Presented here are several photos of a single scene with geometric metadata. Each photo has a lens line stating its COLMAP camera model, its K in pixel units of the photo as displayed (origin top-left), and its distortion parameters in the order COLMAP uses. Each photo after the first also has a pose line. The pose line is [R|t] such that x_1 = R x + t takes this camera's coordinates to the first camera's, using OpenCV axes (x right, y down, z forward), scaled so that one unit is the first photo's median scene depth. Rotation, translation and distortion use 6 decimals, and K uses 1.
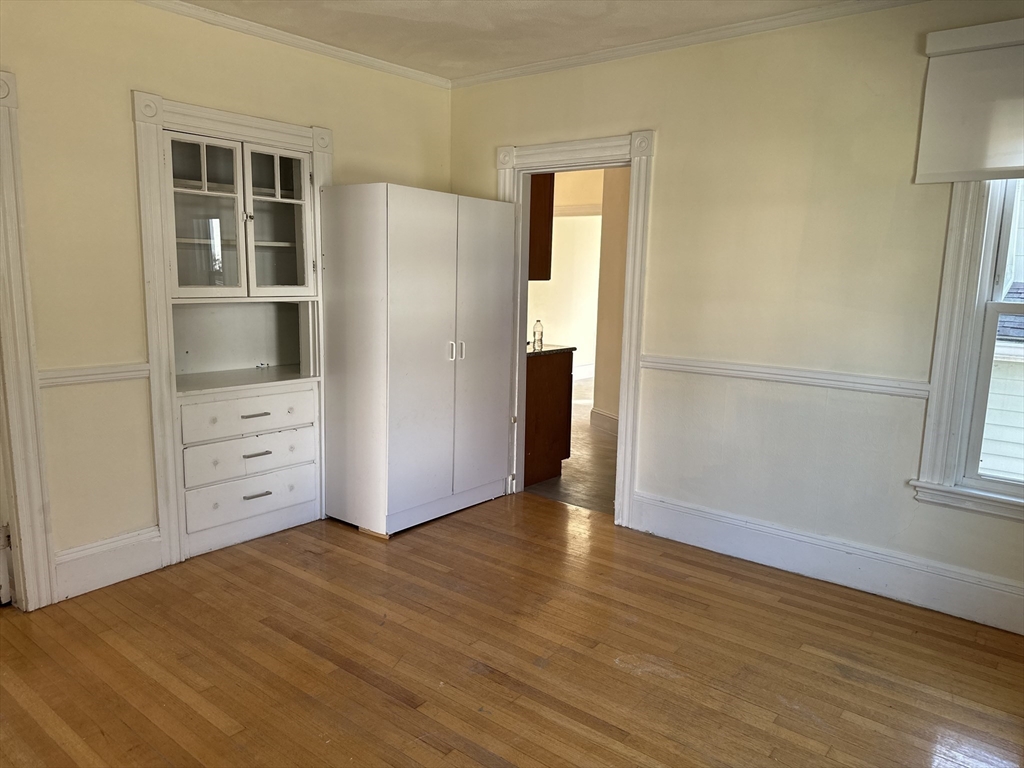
lens RADIAL K [[712.8, 0, 512.0], [0, 712.8, 387.6], [0, 0, 1]] dist [0.006927, -0.014337]
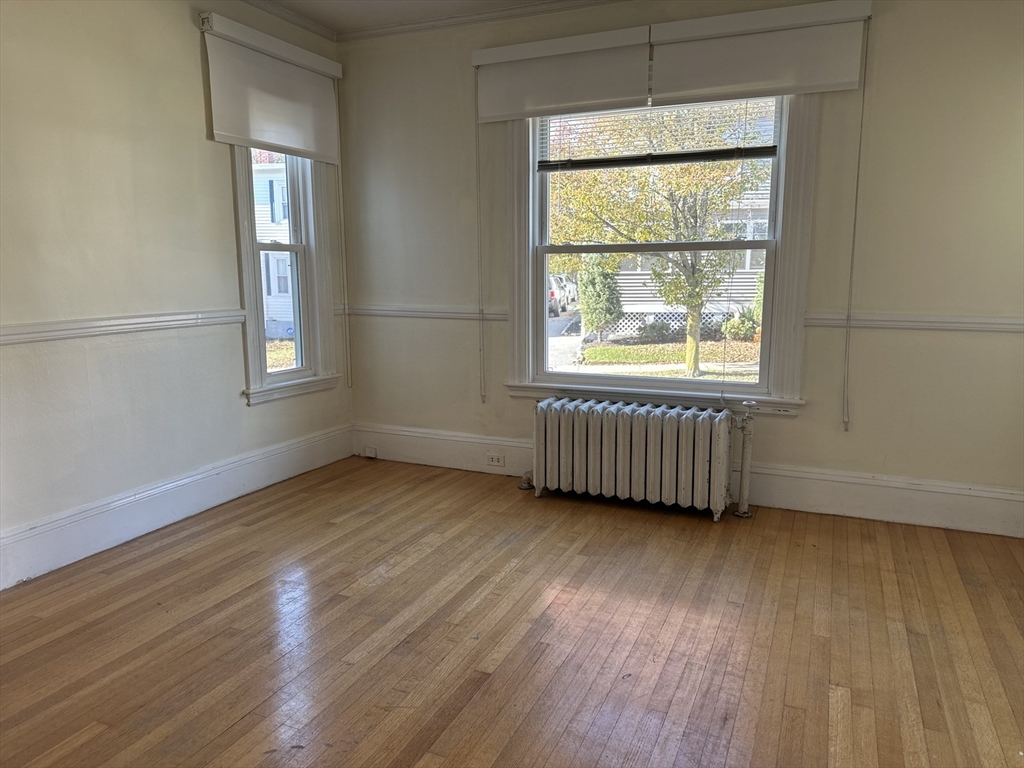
lens RADIAL K [[712.8, 0, 518.3], [0, 712.8, 382.7], [0, 0, 1]] dist [0.006927, -0.014337]
pose [[-0.262425, -0.173927, 0.949148, -0.715495], [0.154500, 0.963359, 0.219249, -0.078473], [-0.952503, 0.204180, -0.225938, 0.829453]]
